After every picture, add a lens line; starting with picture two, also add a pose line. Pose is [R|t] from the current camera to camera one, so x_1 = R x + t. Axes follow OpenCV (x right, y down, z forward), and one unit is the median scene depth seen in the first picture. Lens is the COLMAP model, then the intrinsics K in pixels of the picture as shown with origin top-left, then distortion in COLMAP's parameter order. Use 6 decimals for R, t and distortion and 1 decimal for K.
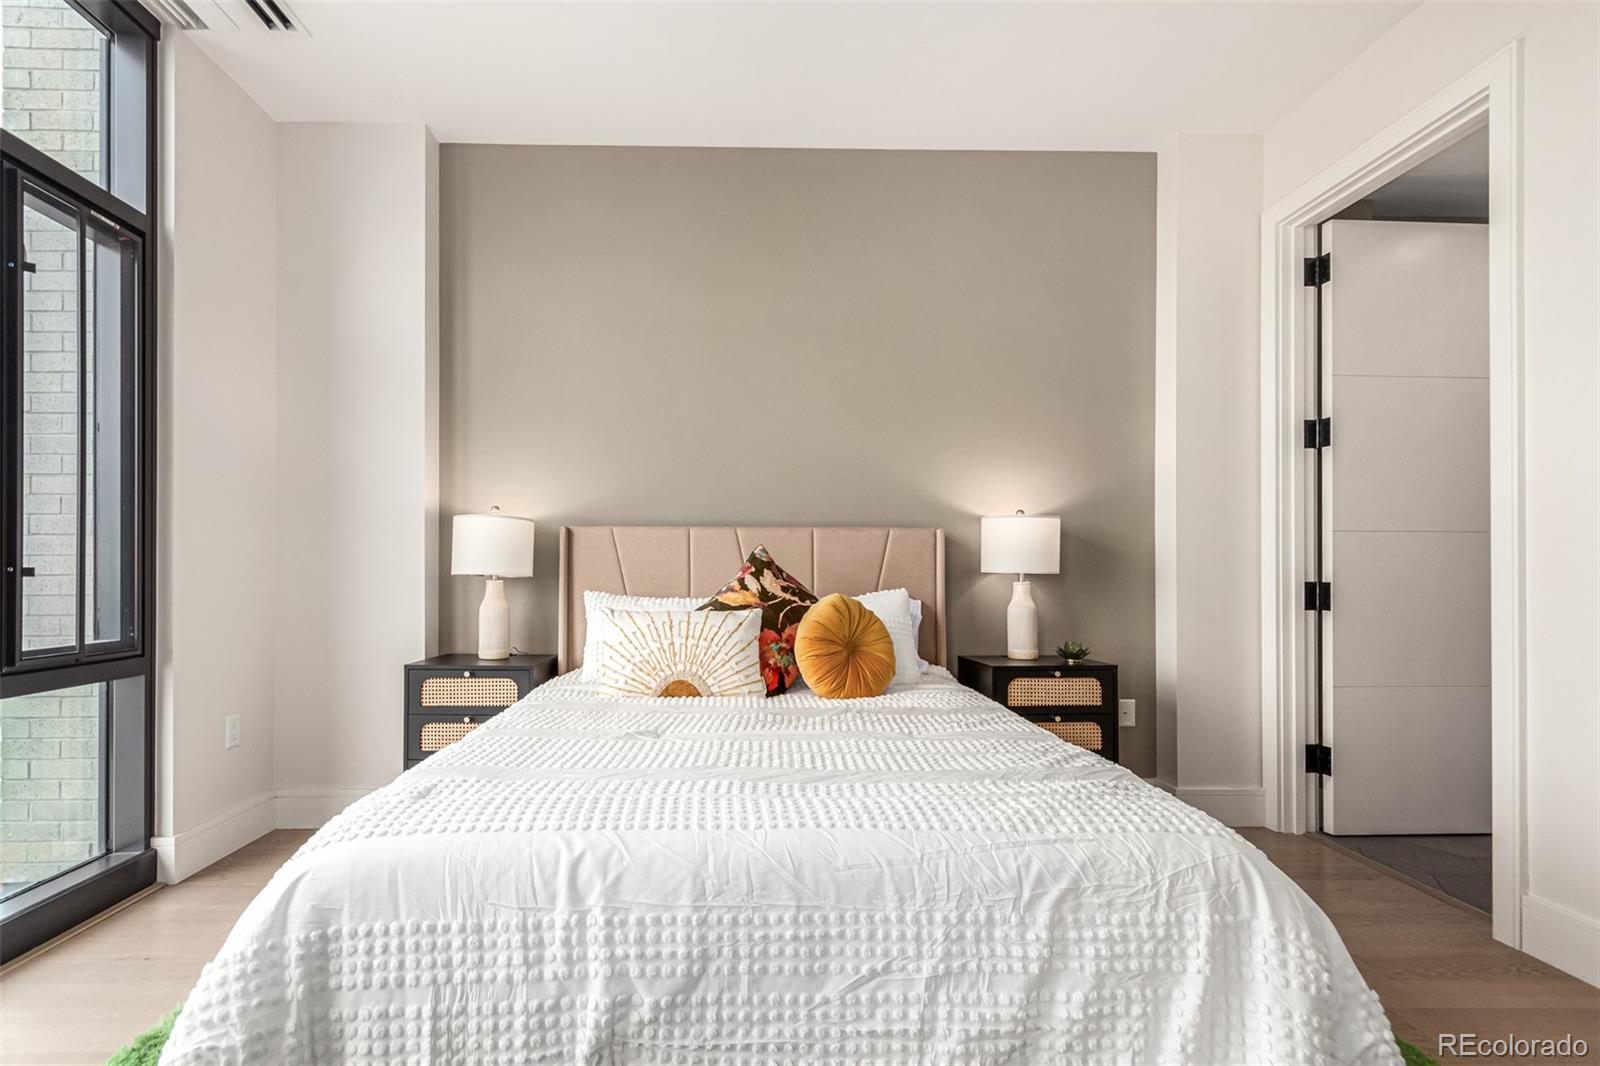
lens RADIAL K [[786.4, 0, 793.0], [0, 786.4, 564.1], [0, 0, 1]] dist [0.007125, 0.005145]
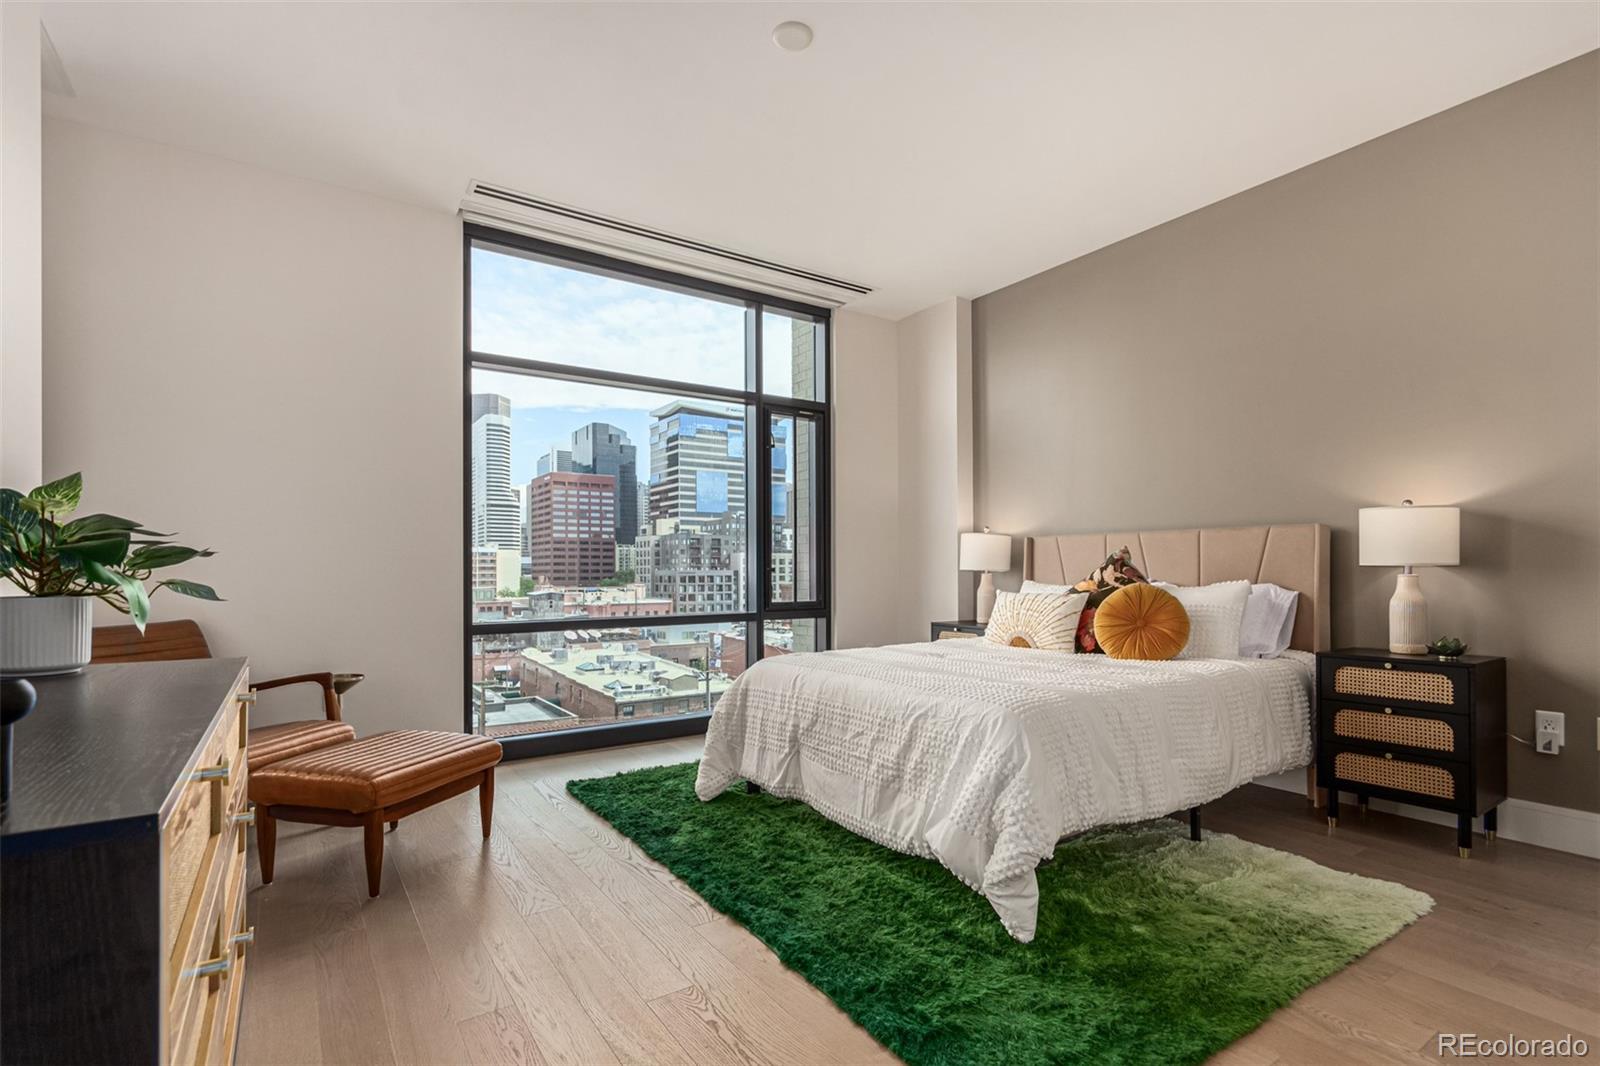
lens RADIAL K [[786.4, 0, 844.2], [0, 786.4, 589.0], [0, 0, 1]] dist [0.007125, 0.005145]
pose [[0.574515, 0.013909, -0.818376, 1.744127], [0.012364, 0.999594, 0.025669, 0.016740], [0.818401, -0.024865, 0.574110, -0.341265]]
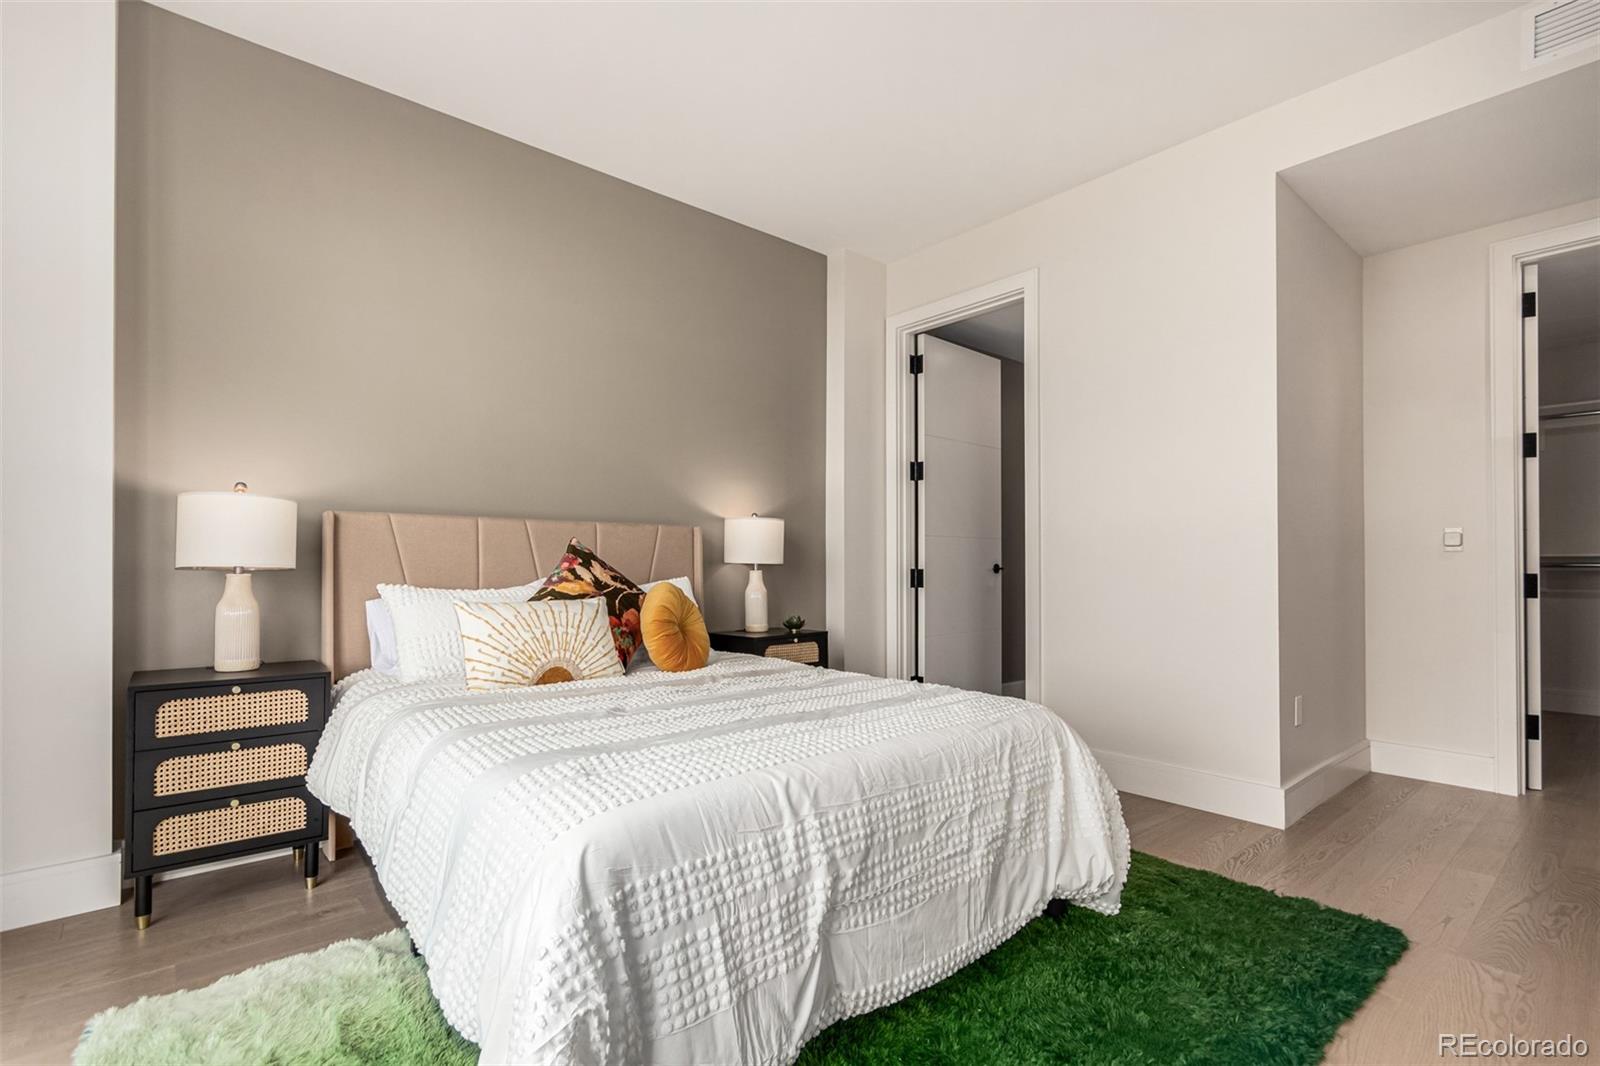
lens RADIAL K [[786.4, 0, 777.1], [0, 786.4, 563.8], [0, 0, 1]] dist [0.007125, 0.005145]
pose [[0.759097, -0.001909, 0.650975, -1.127449], [-0.003847, 0.999965, 0.007418, 0.004790], [-0.650966, -0.008135, 0.759063, 0.040802]]
